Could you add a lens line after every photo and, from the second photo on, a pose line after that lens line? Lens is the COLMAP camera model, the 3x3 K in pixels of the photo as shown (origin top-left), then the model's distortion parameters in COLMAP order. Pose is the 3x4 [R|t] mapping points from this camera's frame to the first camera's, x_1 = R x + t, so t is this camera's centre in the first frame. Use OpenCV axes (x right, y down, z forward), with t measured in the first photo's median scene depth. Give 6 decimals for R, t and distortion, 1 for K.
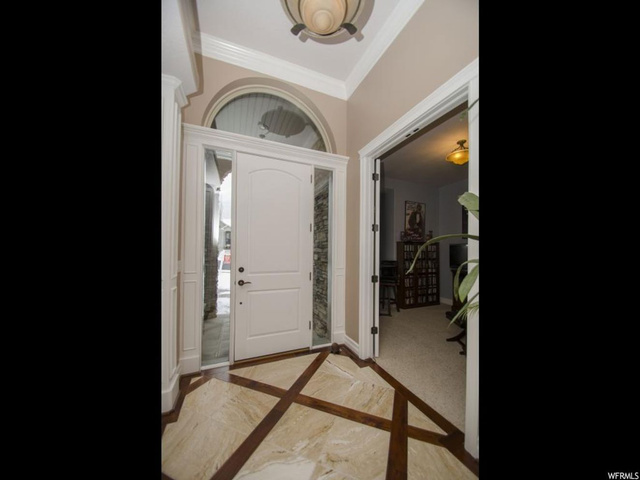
lens RADIAL K [[214.5, 0, 320.7], [0, 214.5, 249.9], [0, 0, 1]] dist [0.000549, -0.000028]
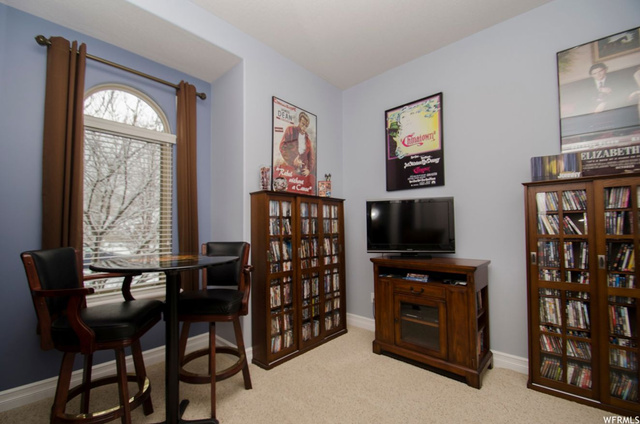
lens RADIAL K [[275.4, 0, 318.4], [0, 275.4, 218.7], [0, 0, 1]] dist [-0.000012, -0.000001]
pose [[0.905156, 0.000786, 0.425079, 0.246325], [0.010457, 0.999654, -0.024115, 0.022165], [-0.424951, 0.026273, 0.904835, 0.481631]]
